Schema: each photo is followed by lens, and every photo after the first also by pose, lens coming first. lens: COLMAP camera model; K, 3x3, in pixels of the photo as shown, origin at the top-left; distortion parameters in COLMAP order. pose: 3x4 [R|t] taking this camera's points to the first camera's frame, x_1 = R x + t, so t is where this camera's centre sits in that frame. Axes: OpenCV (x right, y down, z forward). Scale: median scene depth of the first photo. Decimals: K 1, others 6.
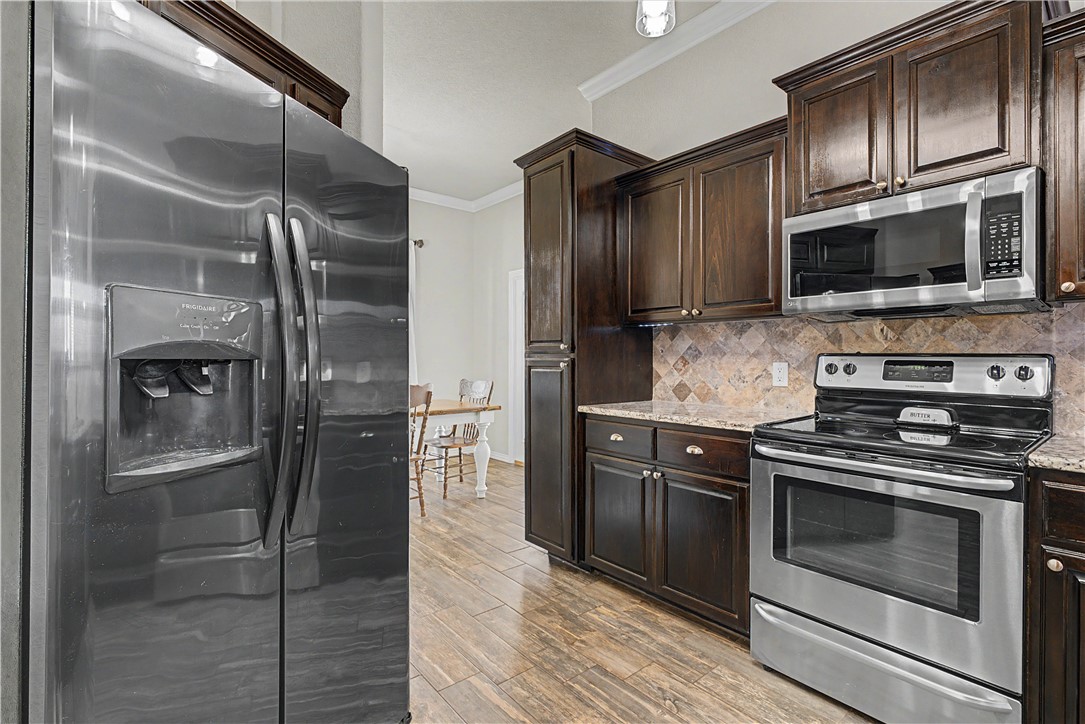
lens RADIAL K [[493.5, 0, 542.5], [0, 493.5, 362.0], [0, 0, 1]] dist [-0.004703, -0.000600]
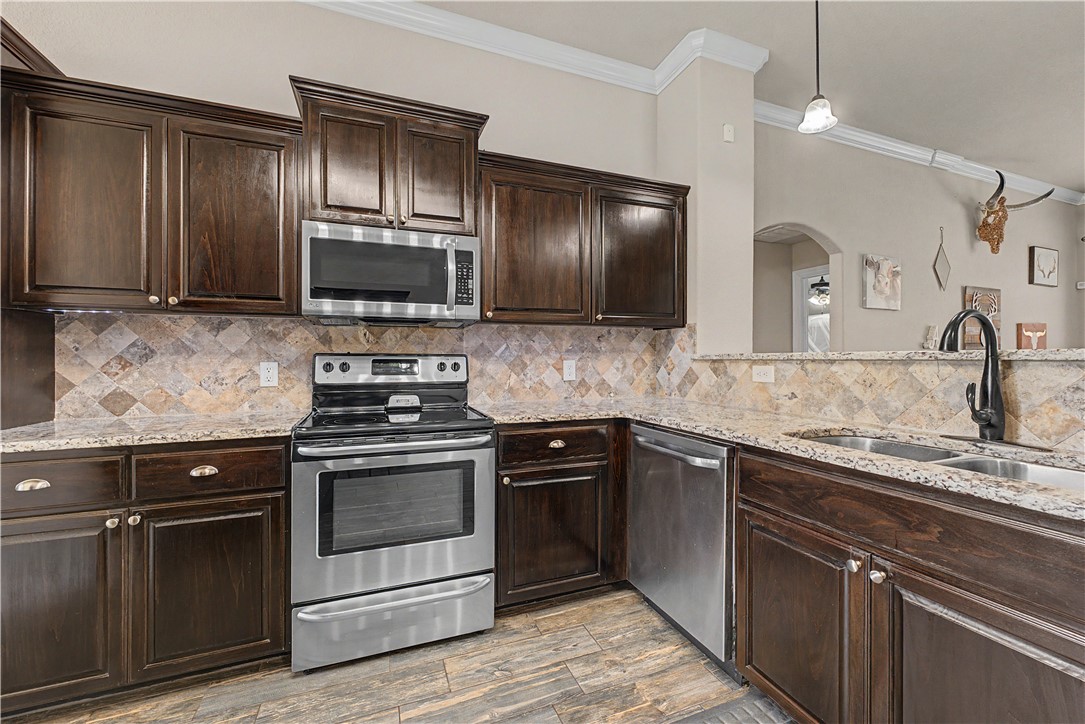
lens RADIAL K [[438.6, 0, 542.3], [0, 438.6, 358.1], [0, 0, 1]] dist [-0.002086, -0.000192]
pose [[0.321623, -0.004497, 0.946857, -0.204792], [0.010445, 0.999945, 0.001201, -0.003114], [-0.946810, 0.009504, 0.321652, 0.246655]]
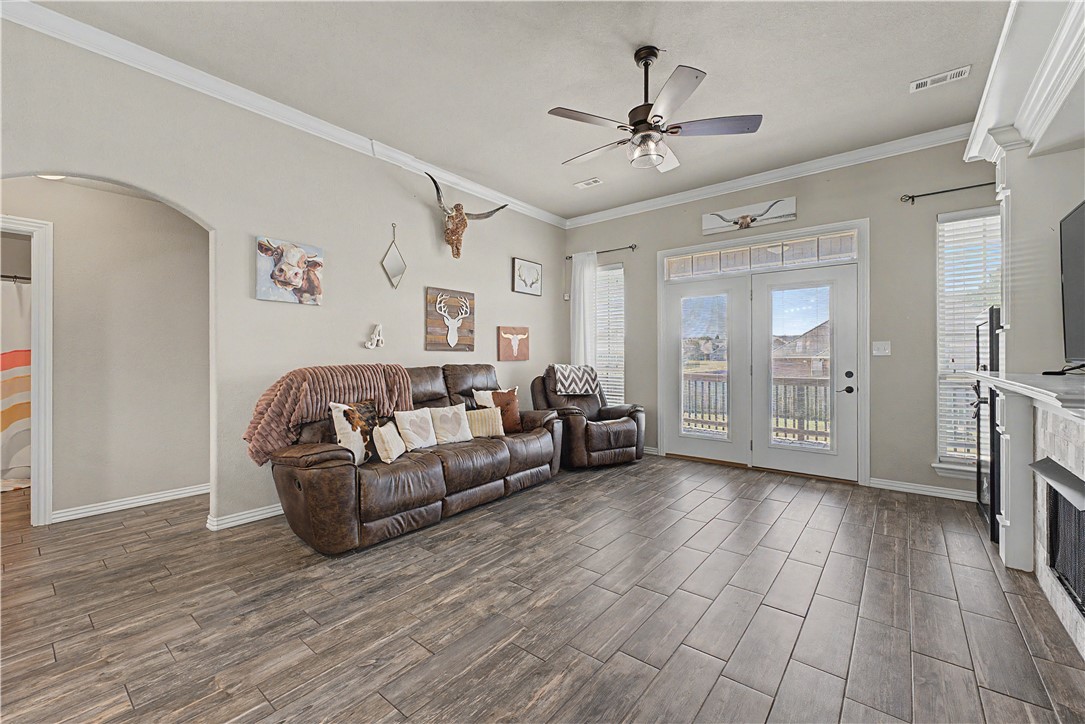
lens RADIAL K [[438.6, 0, 542.3], [0, 438.6, 358.1], [0, 0, 1]] dist [-0.002086, -0.000192]
pose [[-0.179441, -0.003270, 0.983763, 0.234732], [0.010910, 0.999926, 0.005314, 0.015065], [-0.983708, 0.011687, -0.179392, -1.135219]]
